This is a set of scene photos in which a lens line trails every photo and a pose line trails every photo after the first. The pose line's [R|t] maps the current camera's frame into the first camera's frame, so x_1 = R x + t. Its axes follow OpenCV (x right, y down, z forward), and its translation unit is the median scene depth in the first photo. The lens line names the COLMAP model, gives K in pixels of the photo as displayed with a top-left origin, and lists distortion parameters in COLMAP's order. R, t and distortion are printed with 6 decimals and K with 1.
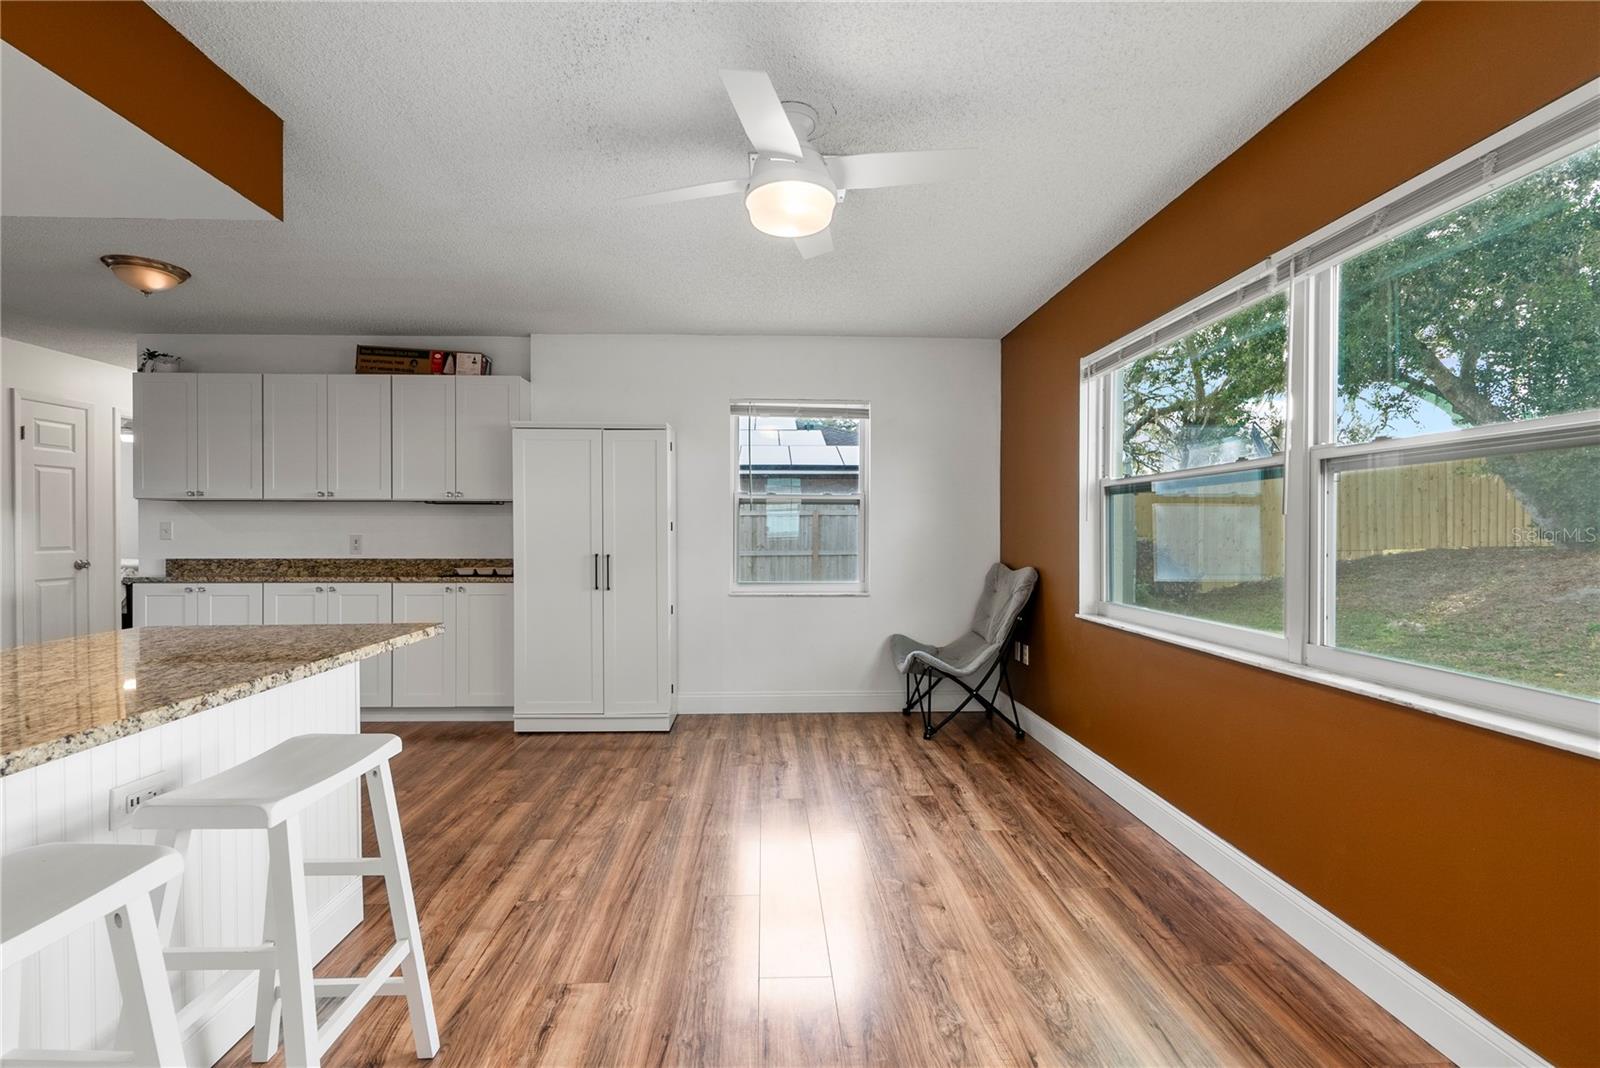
lens RADIAL K [[724.6, 0, 791.7], [0, 724.6, 535.6], [0, 0, 1]] dist [-0.019135, 0.008775]
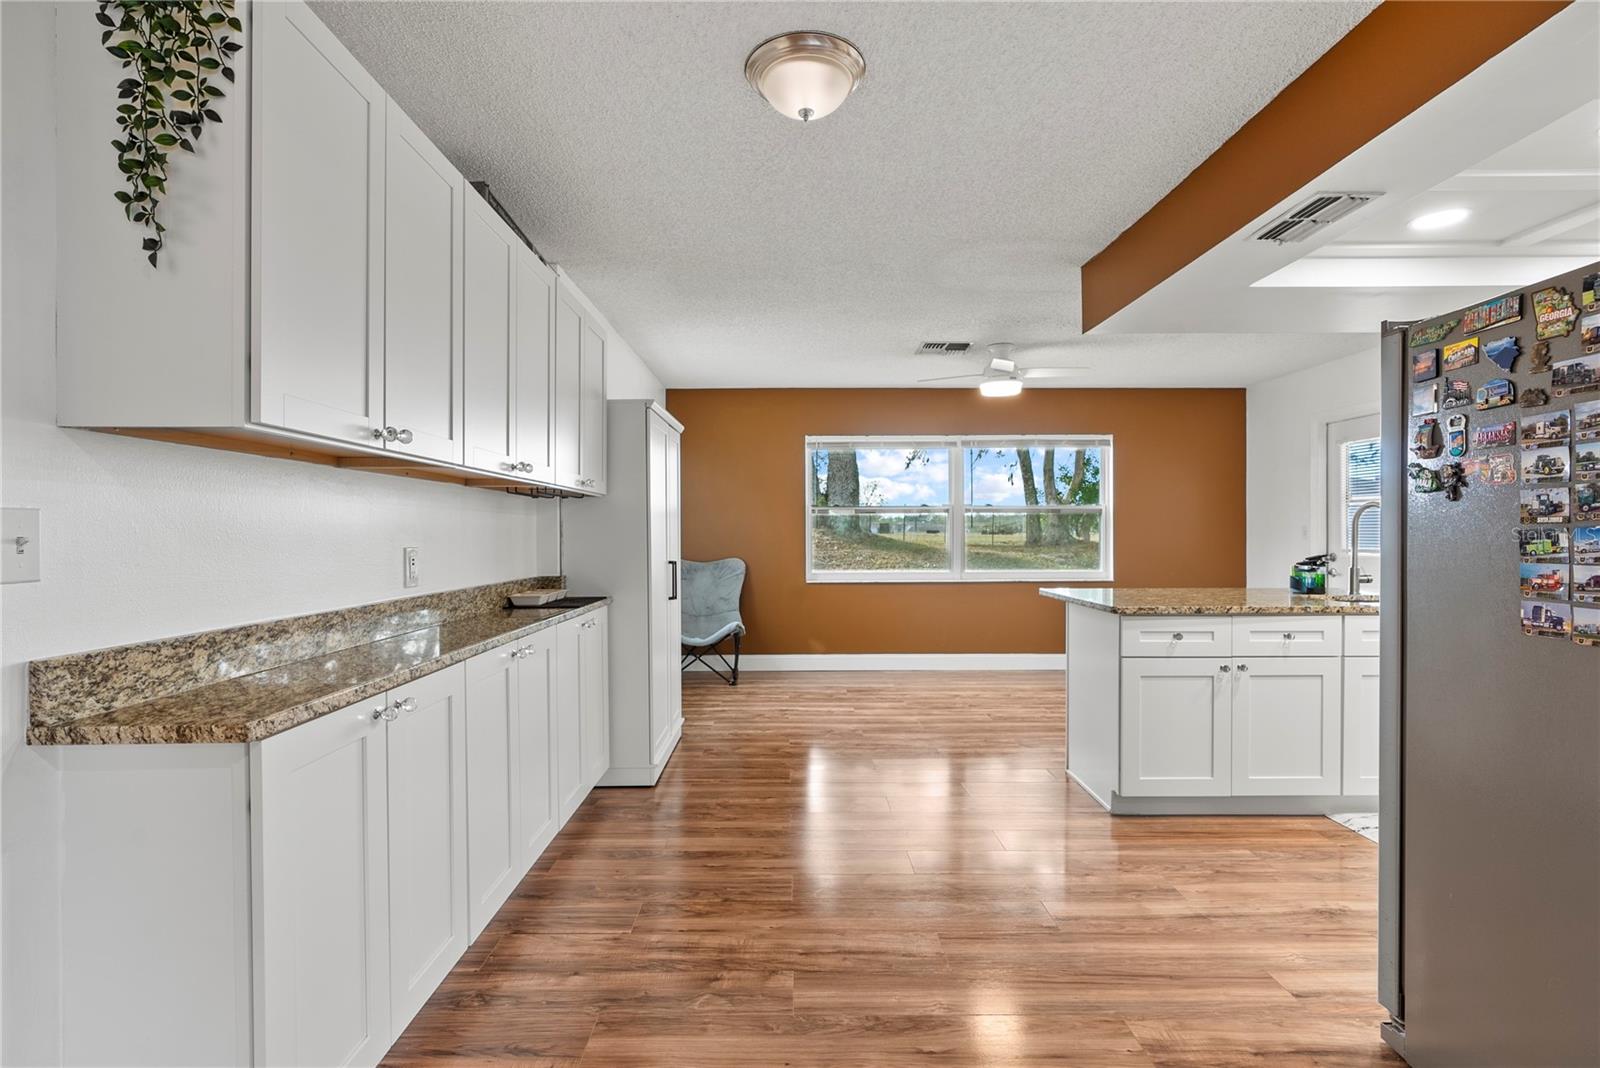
lens RADIAL K [[757.8, 0, 800.0], [0, 757.8, 534.0], [0, 0, 1]] dist [-0.000336, -0.000054]
pose [[0.030968, -0.002873, 0.999516, -1.183556], [0.009253, 0.999954, 0.002587, -0.009054], [-0.999478, 0.009168, 0.030993, 0.783482]]
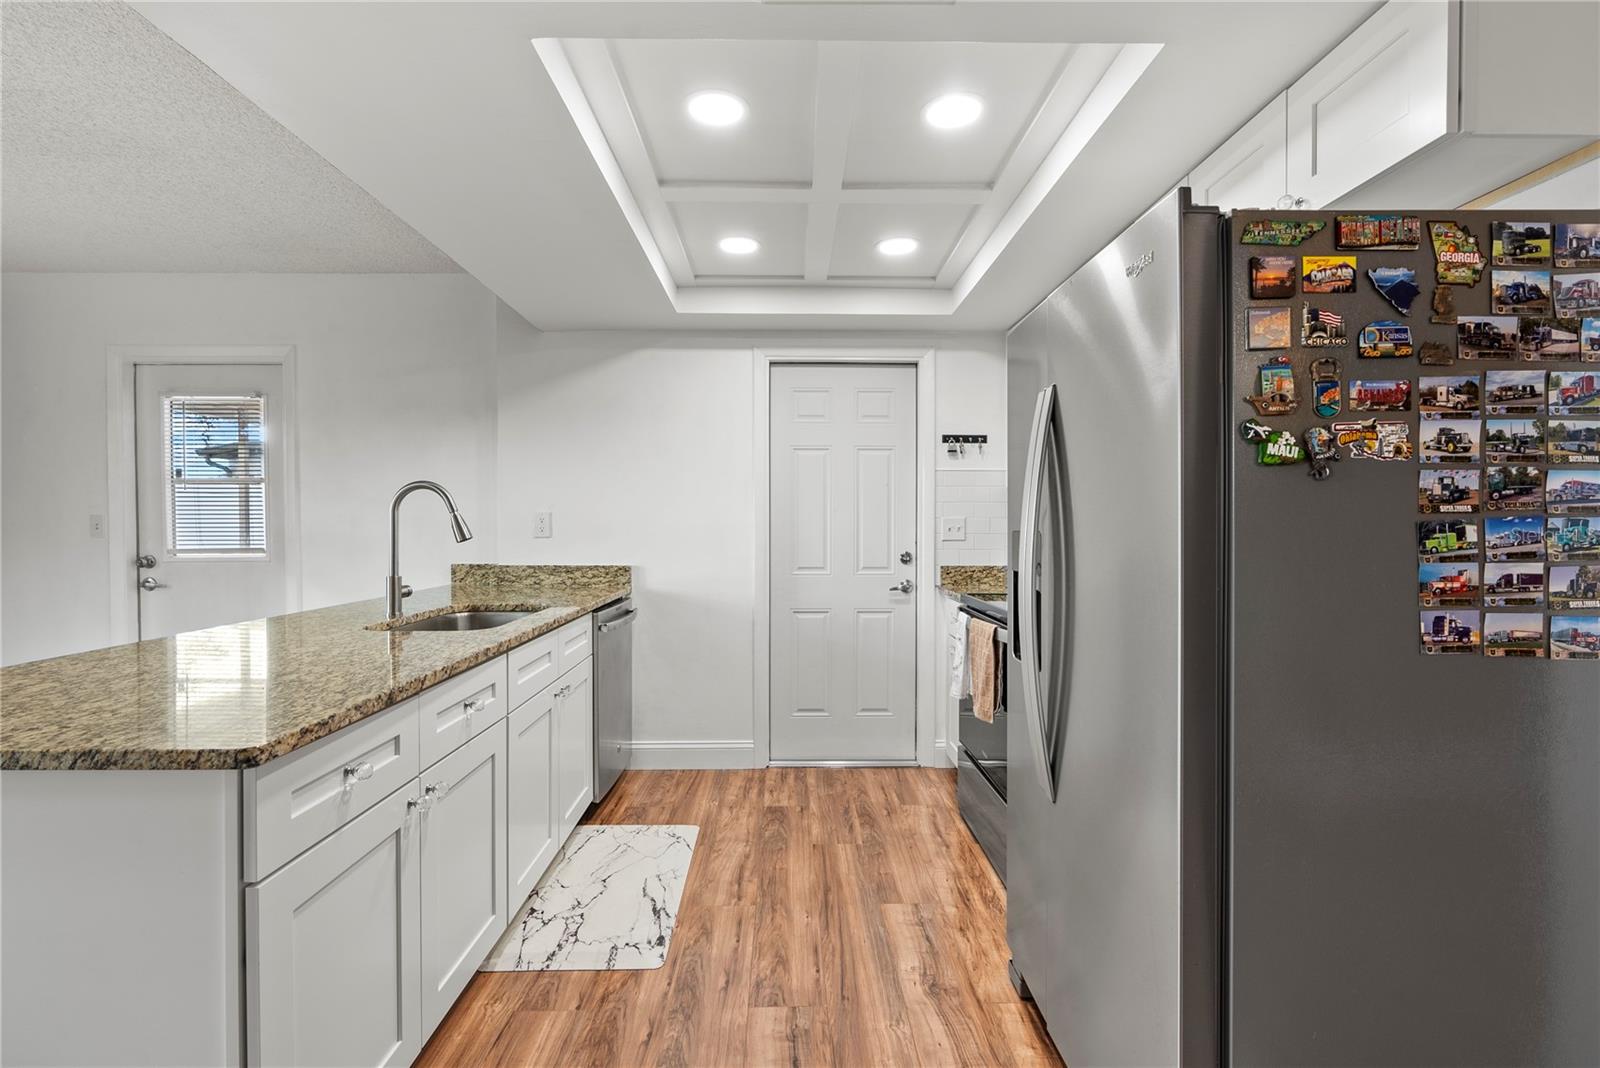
lens RADIAL K [[724.6, 0, 791.7], [0, 724.6, 535.6], [0, 0, 1]] dist [-0.019135, 0.008775]
pose [[-0.999555, -0.000067, 0.029844, -0.640916], [0.000688, 0.999680, 0.025293, -0.008469], [-0.029836, 0.025303, -0.999234, 0.730223]]
